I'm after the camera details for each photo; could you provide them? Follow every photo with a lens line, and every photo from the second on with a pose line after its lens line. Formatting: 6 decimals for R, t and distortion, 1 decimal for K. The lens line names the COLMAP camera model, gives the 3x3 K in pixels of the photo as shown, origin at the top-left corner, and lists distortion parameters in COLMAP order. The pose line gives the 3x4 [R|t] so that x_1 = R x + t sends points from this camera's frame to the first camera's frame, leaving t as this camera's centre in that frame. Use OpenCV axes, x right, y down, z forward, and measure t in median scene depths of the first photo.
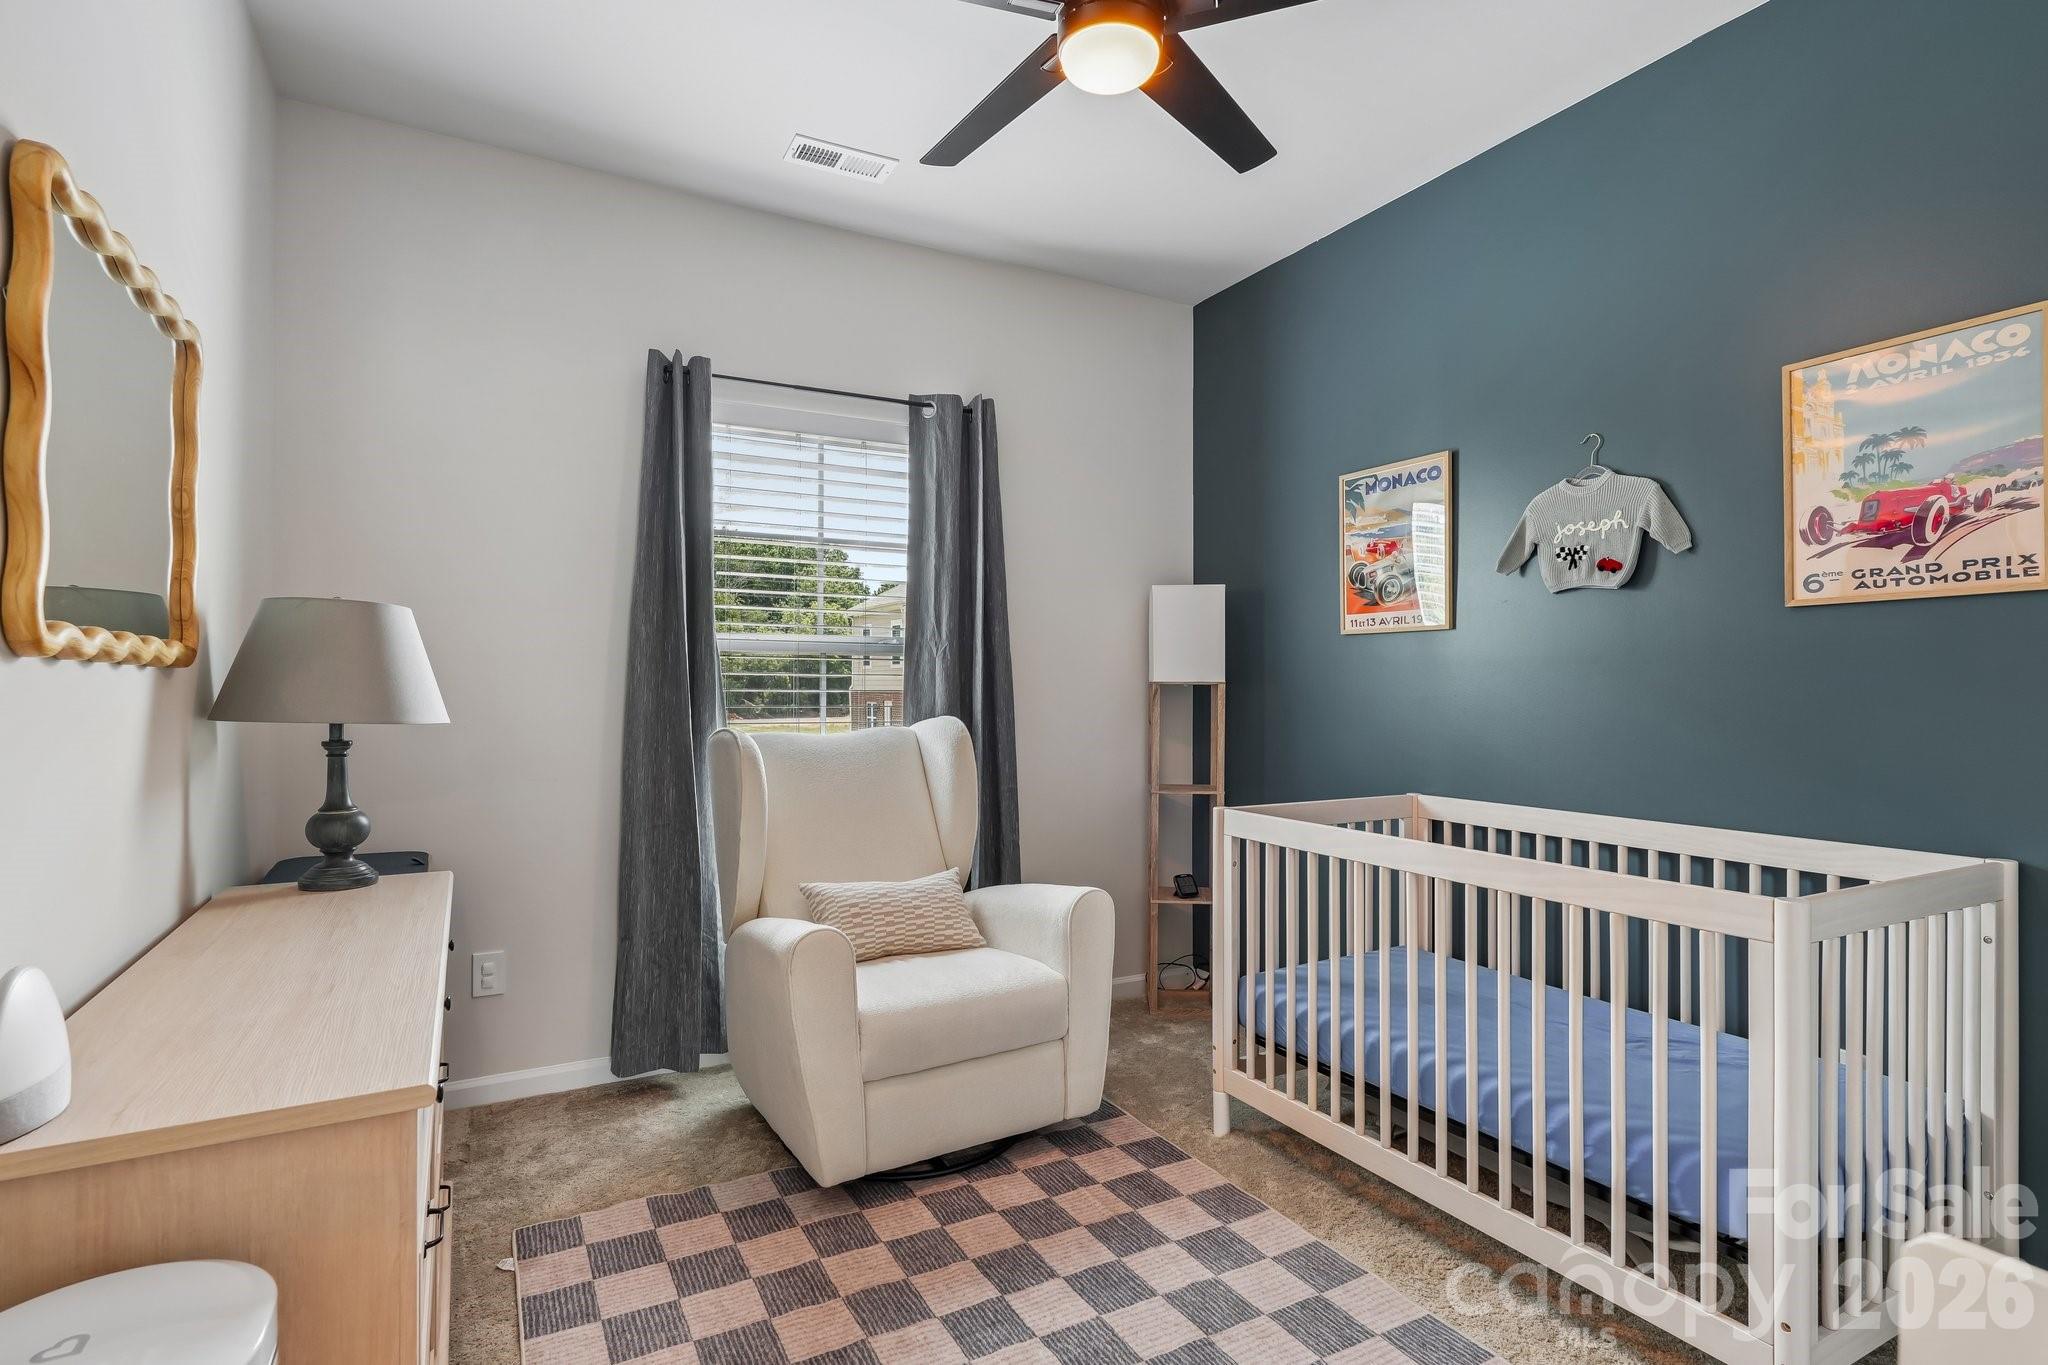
lens RADIAL K [[1000.3, 0, 1022.6], [0, 1000.3, 671.2], [0, 0, 1]] dist [-0.000285, 0.001188]
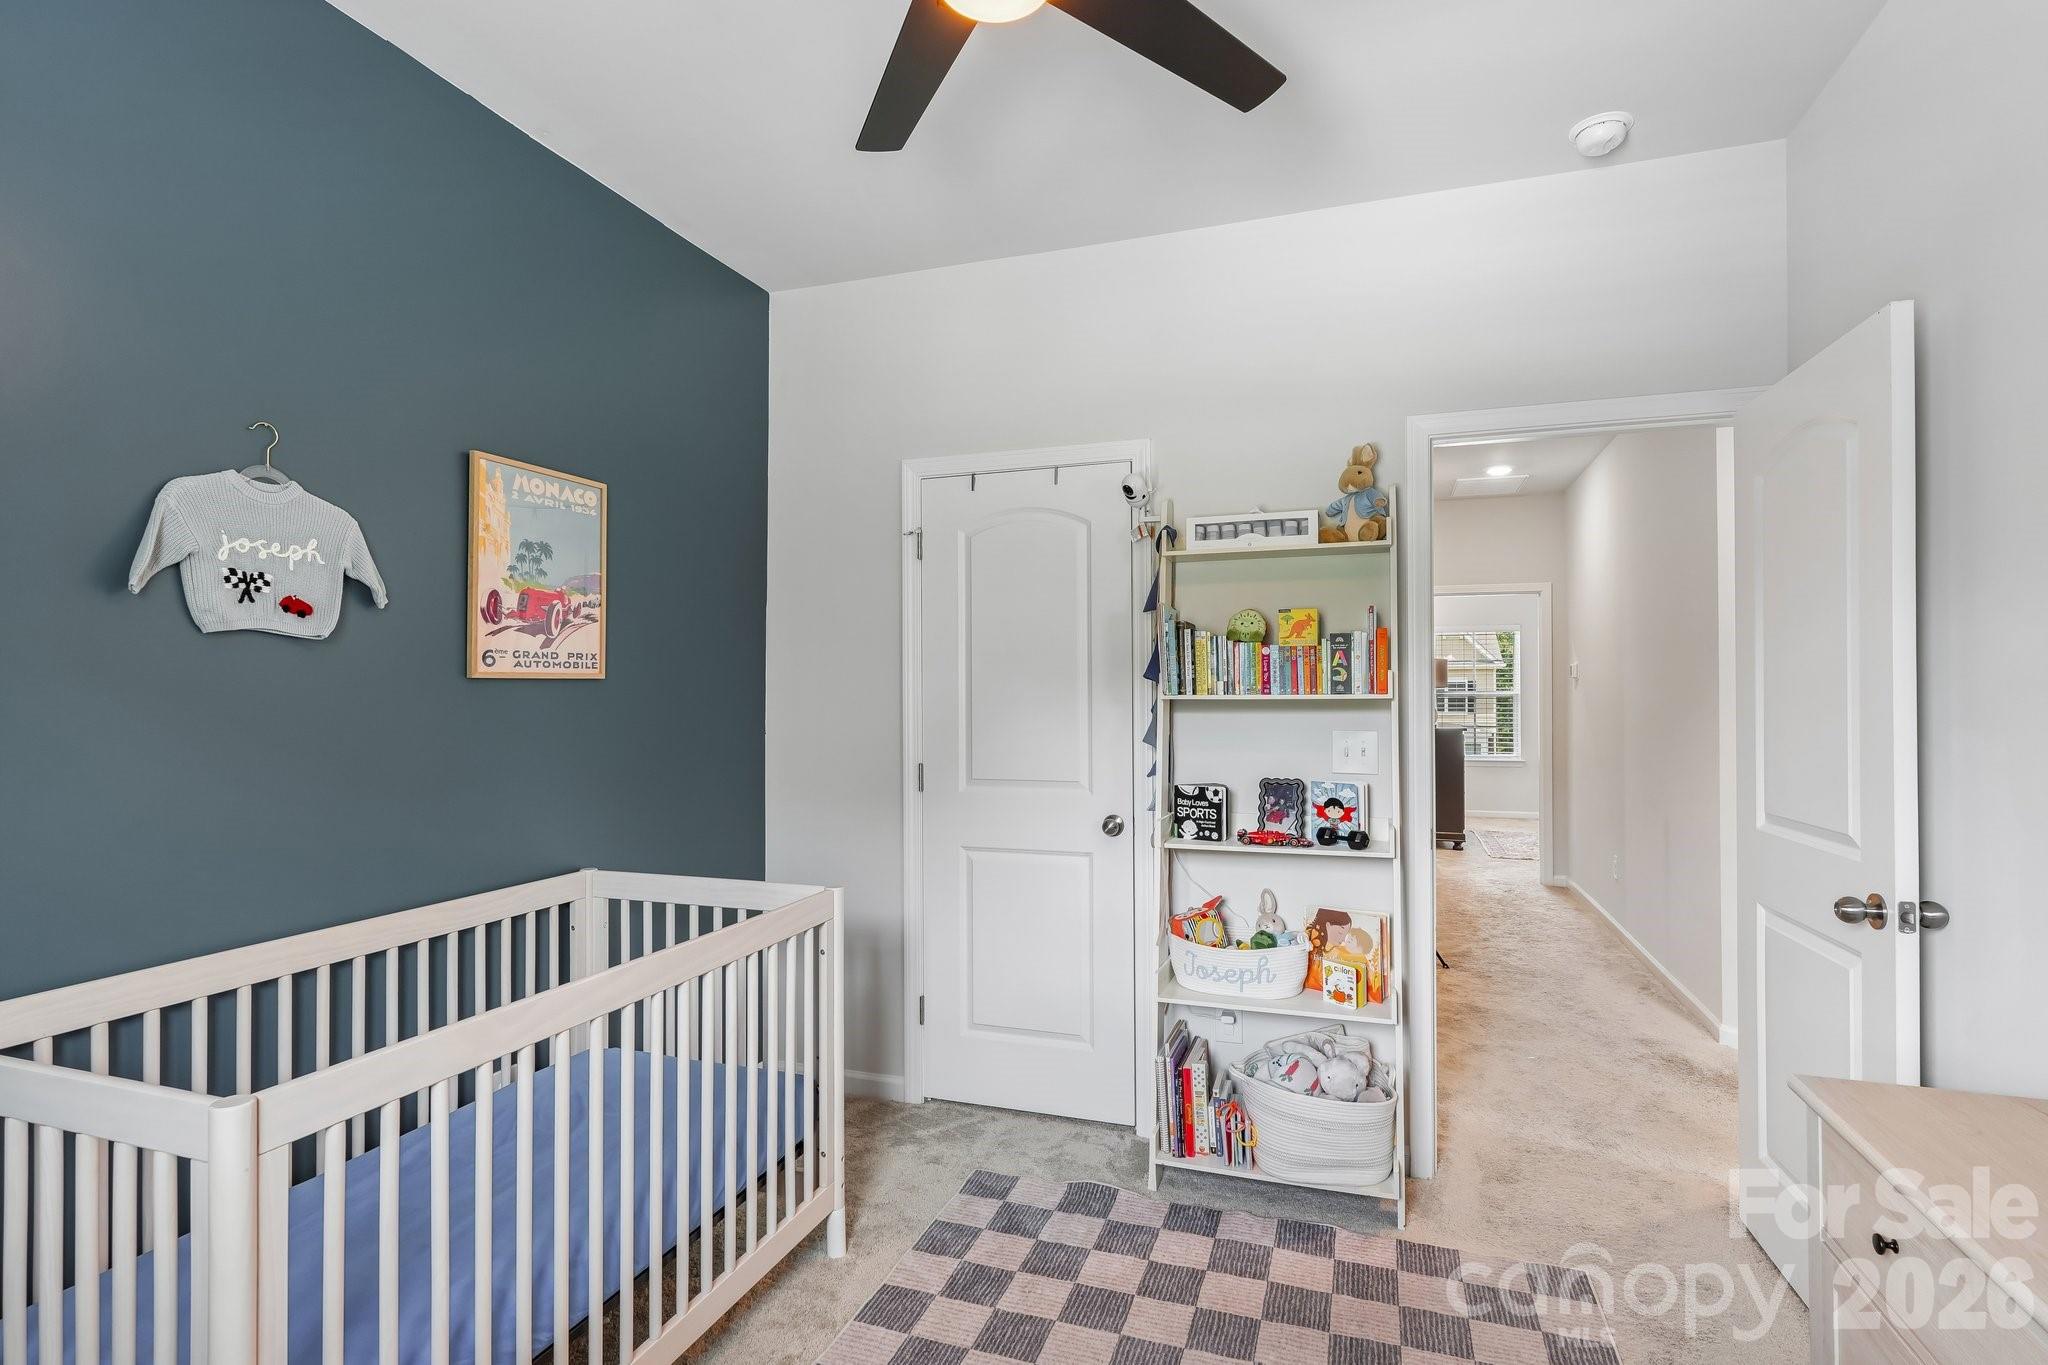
lens RADIAL K [[1000.3, 0, 1030.5], [0, 1000.3, 695.8], [0, 0, 1]] dist [-0.000285, 0.001188]
pose [[-0.668868, 0.005945, 0.743358, -0.436038], [-0.002408, 0.999945, -0.010164, -0.037097], [-0.743378, -0.008589, -0.668817, 1.317686]]
